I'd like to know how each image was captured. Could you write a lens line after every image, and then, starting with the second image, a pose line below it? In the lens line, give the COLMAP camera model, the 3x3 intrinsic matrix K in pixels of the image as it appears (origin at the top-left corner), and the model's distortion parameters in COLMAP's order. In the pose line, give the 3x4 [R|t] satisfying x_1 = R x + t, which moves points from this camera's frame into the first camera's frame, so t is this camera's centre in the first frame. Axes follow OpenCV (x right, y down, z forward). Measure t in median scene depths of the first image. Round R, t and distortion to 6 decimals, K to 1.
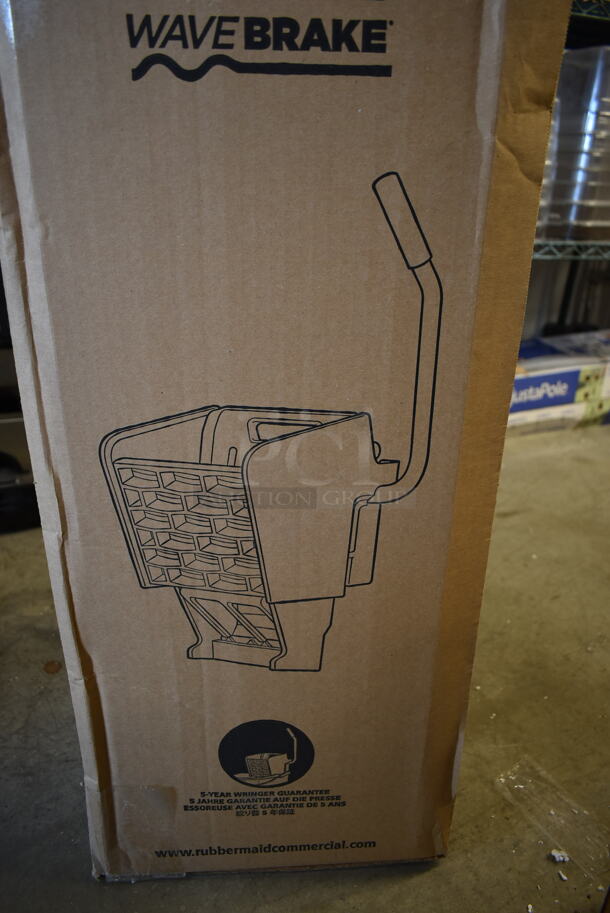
lens RADIAL K [[694.0, 0, 305.0], [0, 694.0, 456.5], [0, 0, 1]] dist [-0.019553, 0.007819]
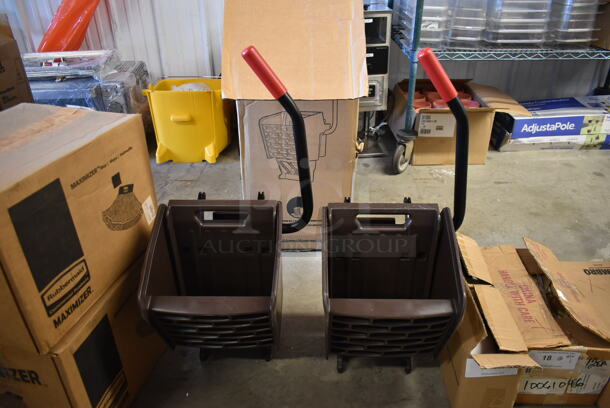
lens RADIAL K [[463.7, 0, 305.0], [0, 463.7, 204.0], [0, 0, 1]] dist [-0.019553, 0.007819]
pose [[0.904930, 0.146626, -0.399503, 0.687115], [-0.104972, 0.986670, 0.124354, 0.074230], [0.412411, -0.070595, 0.908258, -1.111376]]
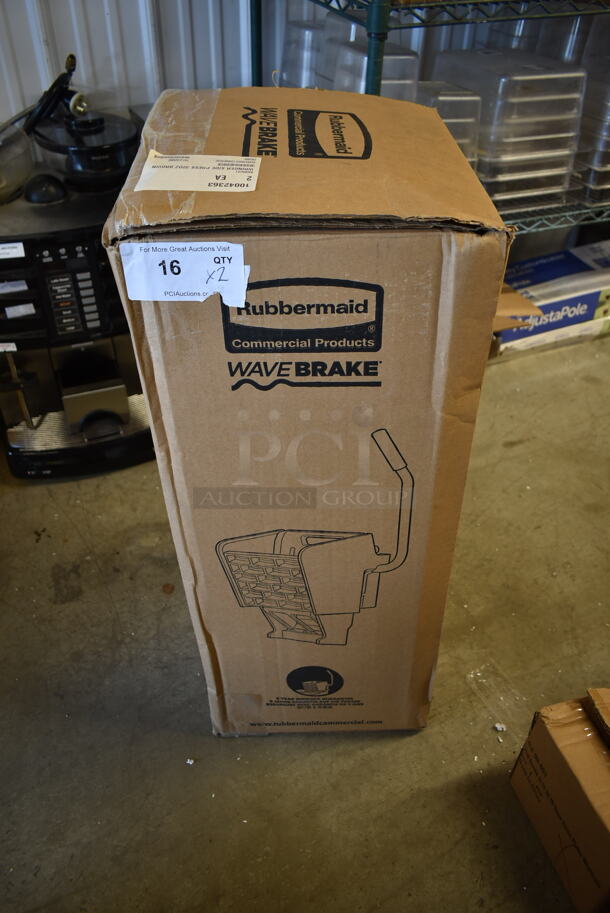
lens RADIAL K [[694.0, 0, 305.0], [0, 694.0, 456.5], [0, 0, 1]] dist [-0.019553, 0.007819]
pose [[0.997287, 0.004169, -0.073490, 0.036960], [0.016348, 0.960914, 0.276363, -0.499395], [0.071770, -0.276814, 0.958239, -0.412065]]
